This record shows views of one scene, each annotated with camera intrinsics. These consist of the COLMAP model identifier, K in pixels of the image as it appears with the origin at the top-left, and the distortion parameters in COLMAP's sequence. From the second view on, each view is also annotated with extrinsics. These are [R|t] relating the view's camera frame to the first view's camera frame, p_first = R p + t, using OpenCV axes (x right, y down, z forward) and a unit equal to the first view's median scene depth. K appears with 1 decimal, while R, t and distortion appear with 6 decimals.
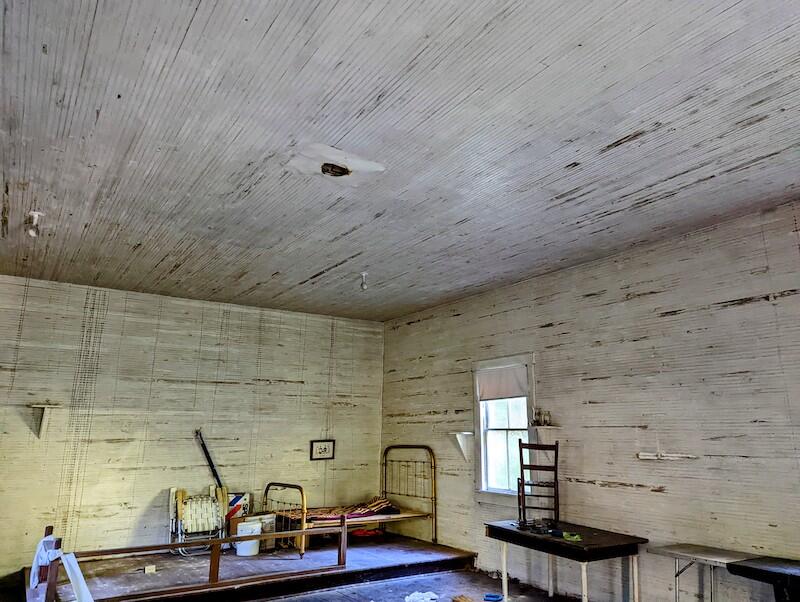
lens RADIAL K [[558.7, 0, 399.2], [0, 558.7, 297.3], [0, 0, 1]] dist [0.075436, -0.062325]
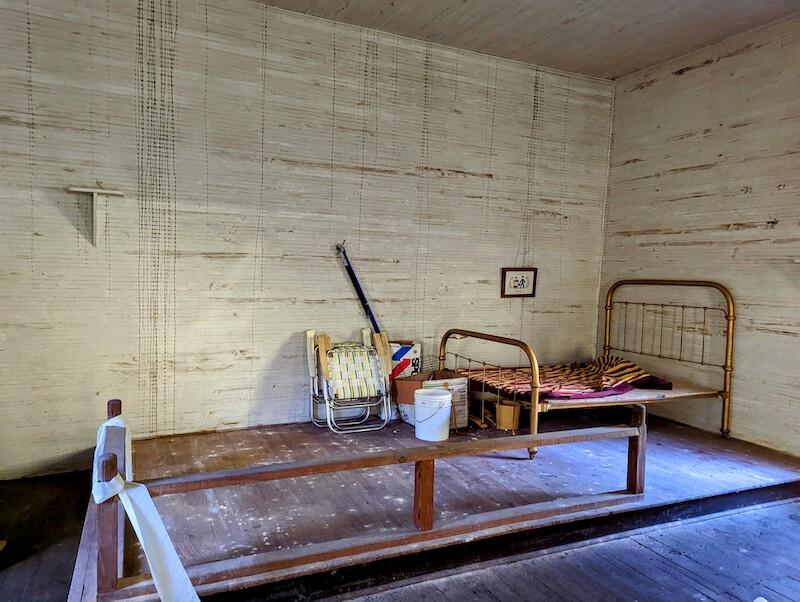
lens RADIAL K [[558.7, 0, 399.0], [0, 558.7, 296.7], [0, 0, 1]] dist [0.075436, -0.062325]
pose [[0.988461, 0.035780, -0.147188, -0.218556], [0.007946, 0.958116, 0.286271, 0.125478], [0.151266, -0.284137, 0.946776, 0.451801]]
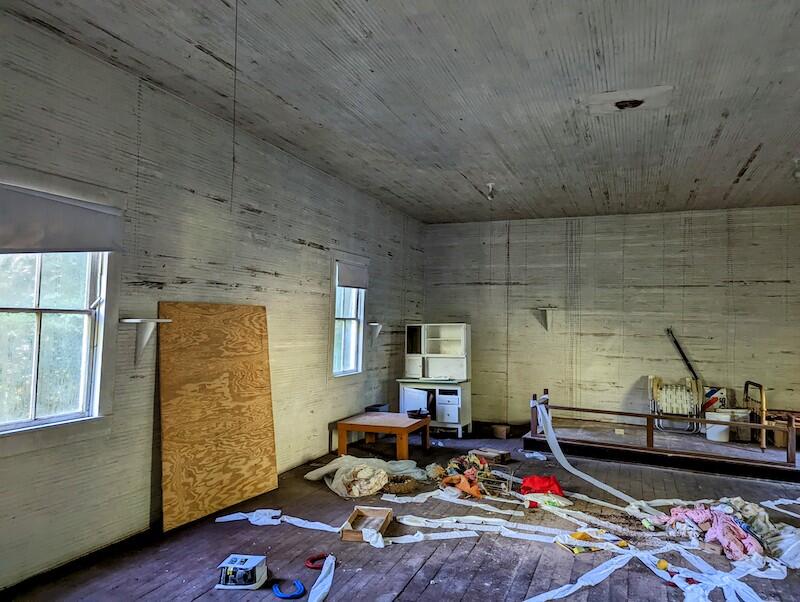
lens RADIAL K [[558.7, 0, 399.6], [0, 558.7, 295.0], [0, 0, 1]] dist [0.075436, -0.062325]
pose [[0.548280, -0.033489, -0.835624, 0.322823], [0.171427, 0.982481, 0.073104, -0.005531], [0.818537, -0.183330, 0.544415, -0.043360]]
